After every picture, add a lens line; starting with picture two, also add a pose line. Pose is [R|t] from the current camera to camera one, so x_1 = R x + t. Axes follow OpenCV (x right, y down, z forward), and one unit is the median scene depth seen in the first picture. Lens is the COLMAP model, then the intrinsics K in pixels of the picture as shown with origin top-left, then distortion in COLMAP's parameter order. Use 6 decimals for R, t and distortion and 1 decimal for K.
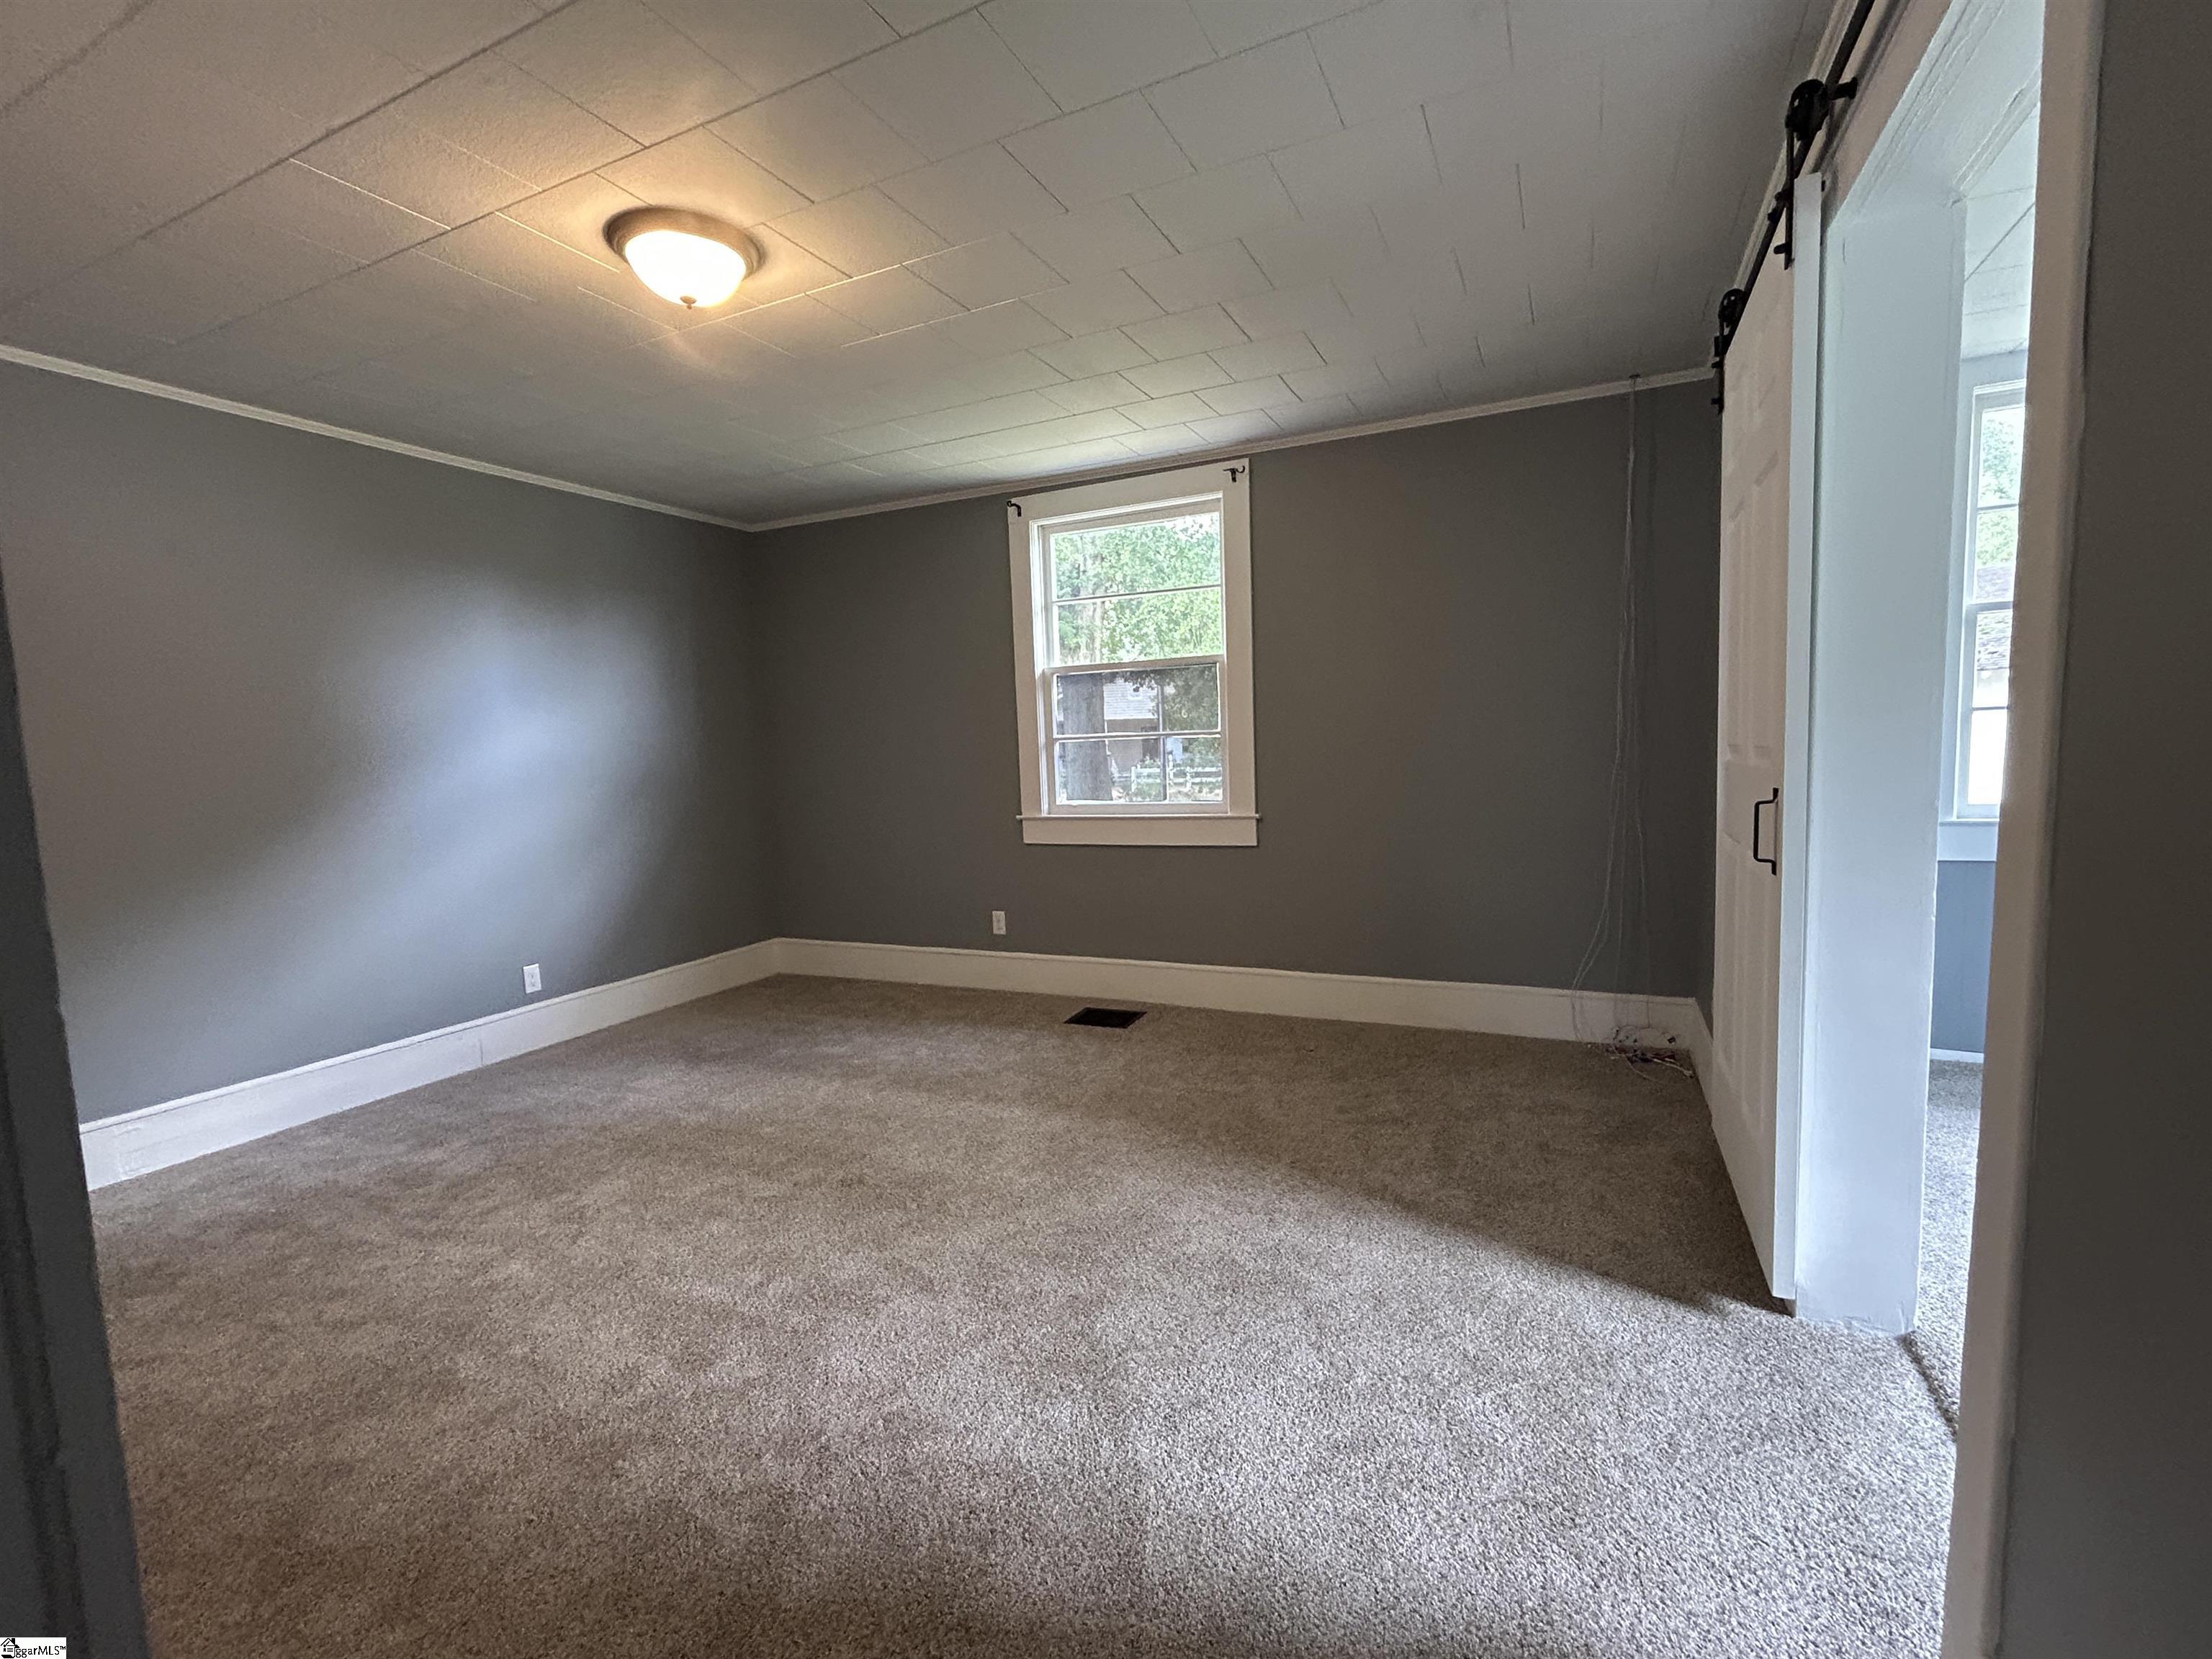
lens RADIAL K [[965.1, 0, 1106.0], [0, 965.1, 829.5], [0, 0, 1]] dist [0.011420, -0.000130]
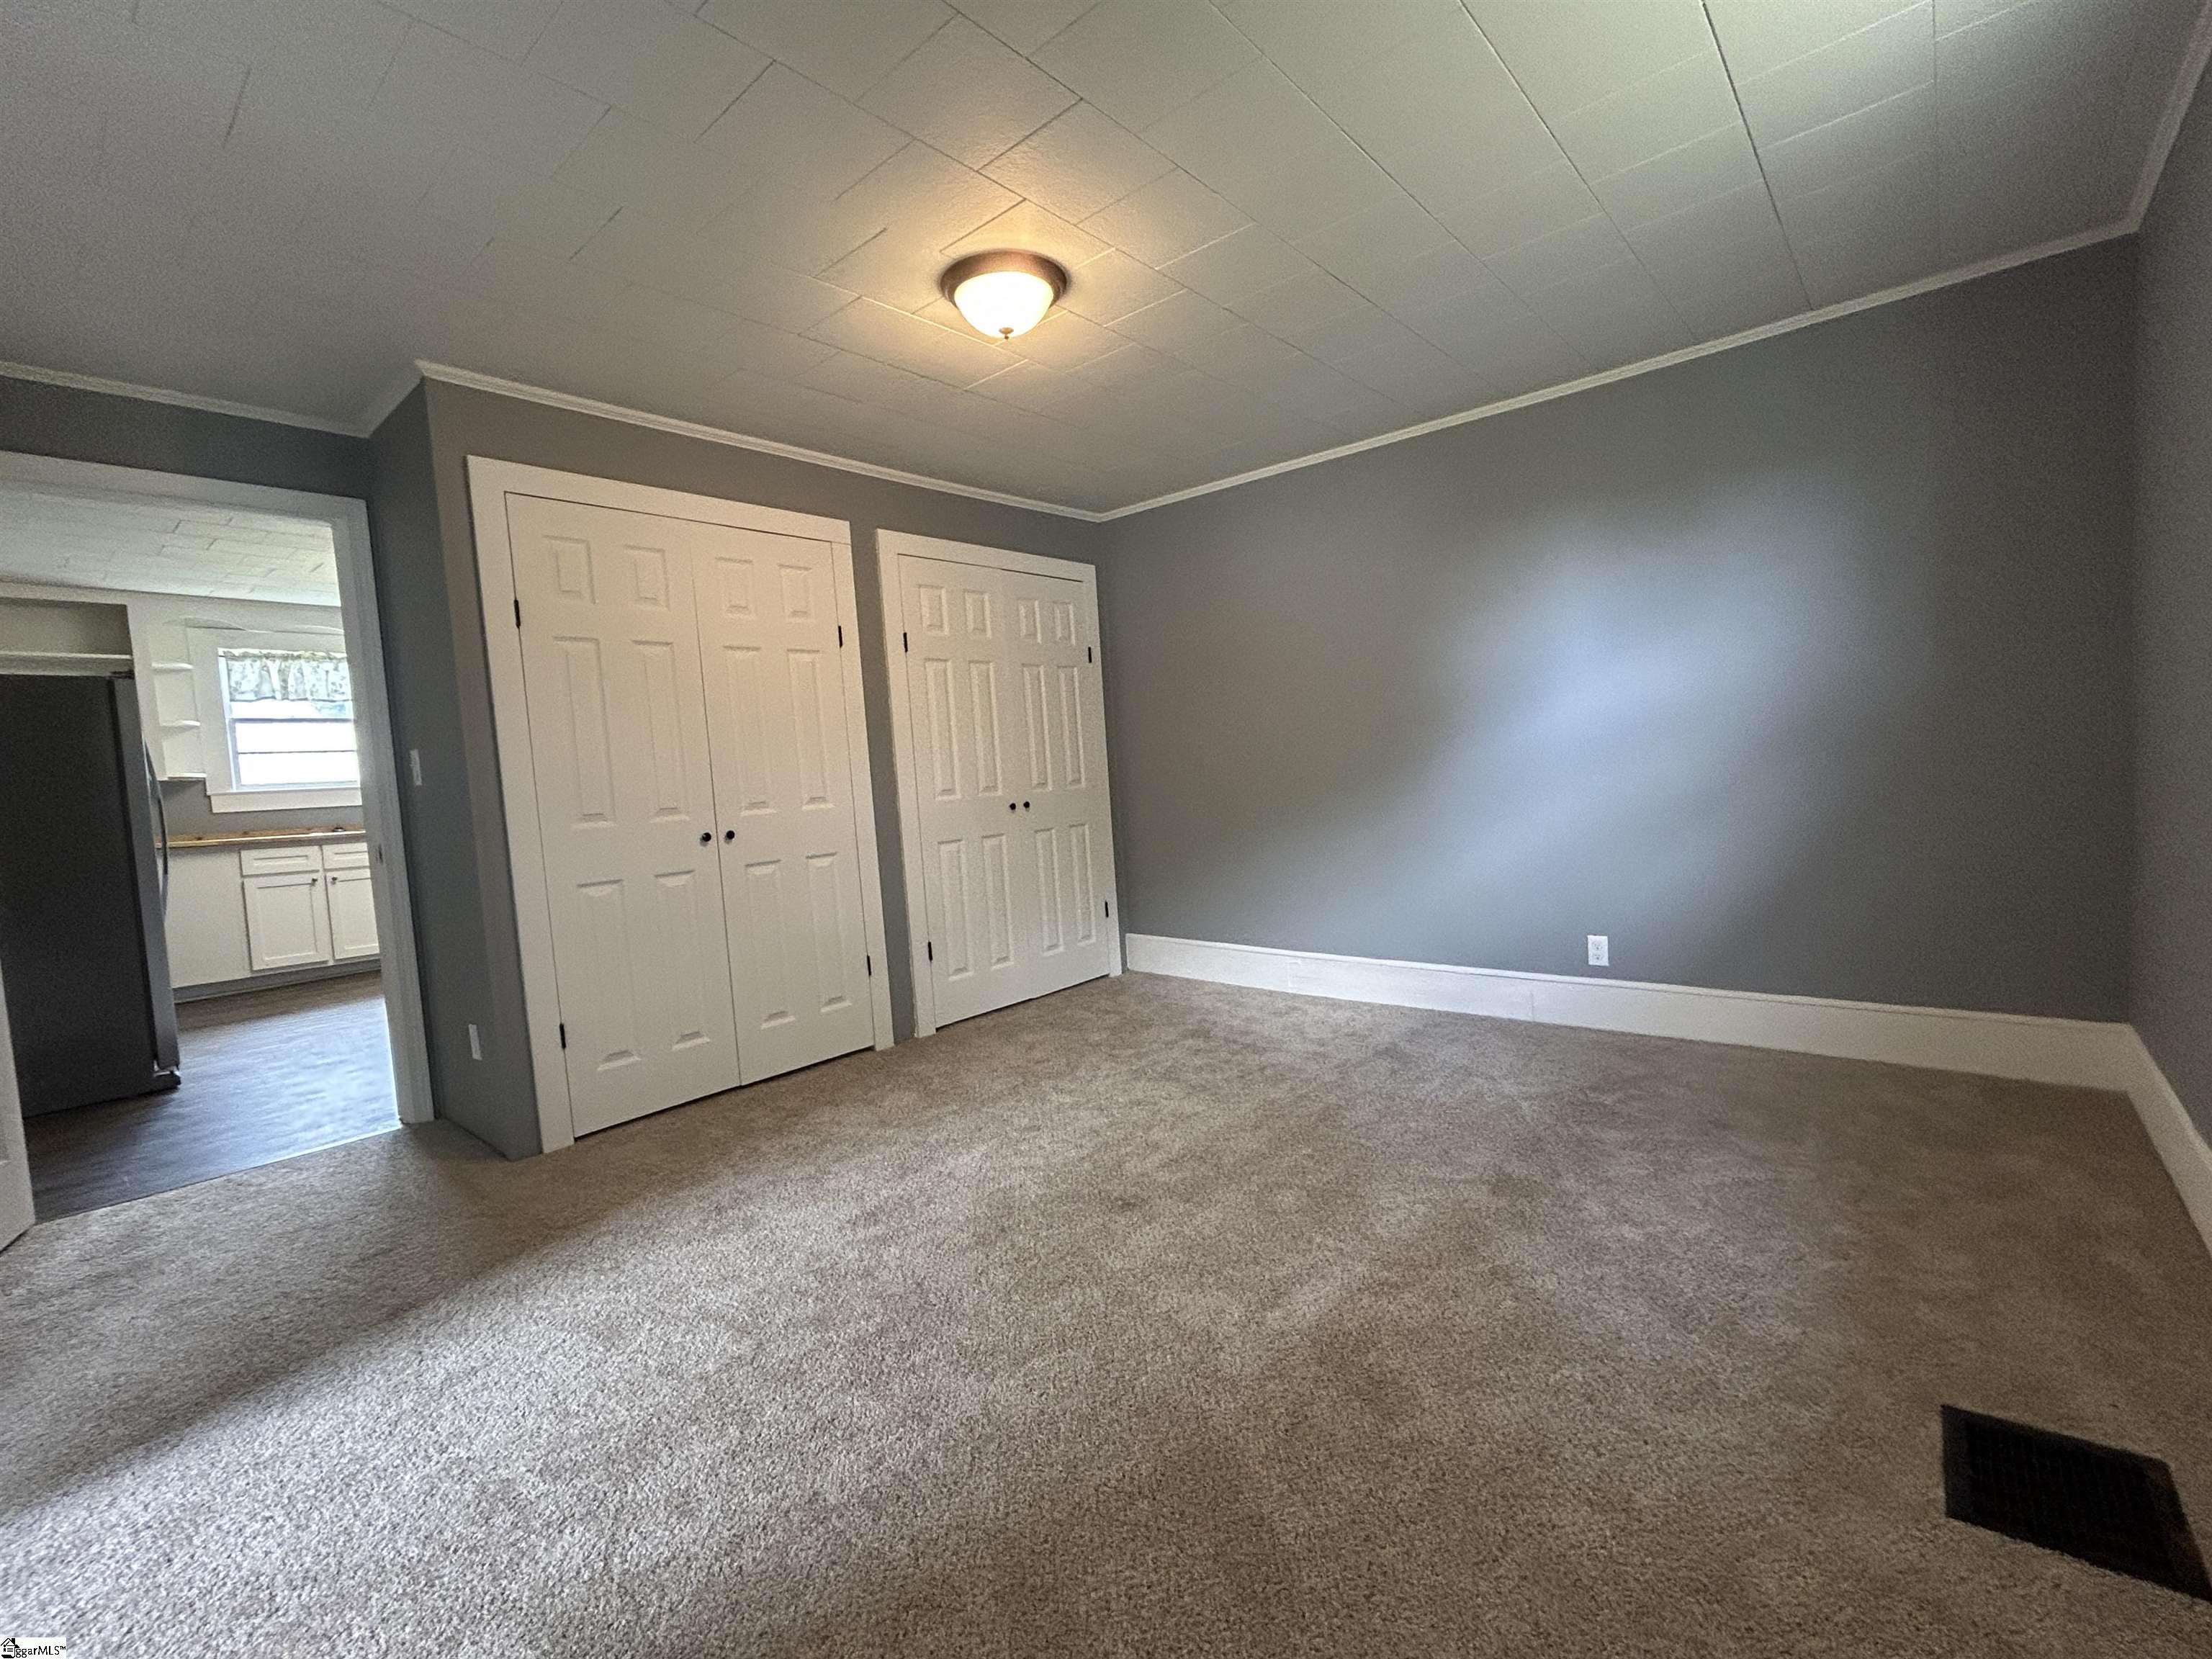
lens RADIAL K [[965.1, 0, 1106.0], [0, 965.1, 829.5], [0, 0, 1]] dist [0.011420, -0.000130]
pose [[-0.257499, 0.116284, -0.959256, 0.445584], [-0.011147, 0.992309, 0.123283, -0.076174], [0.966214, 0.042438, -0.254222, 0.907441]]
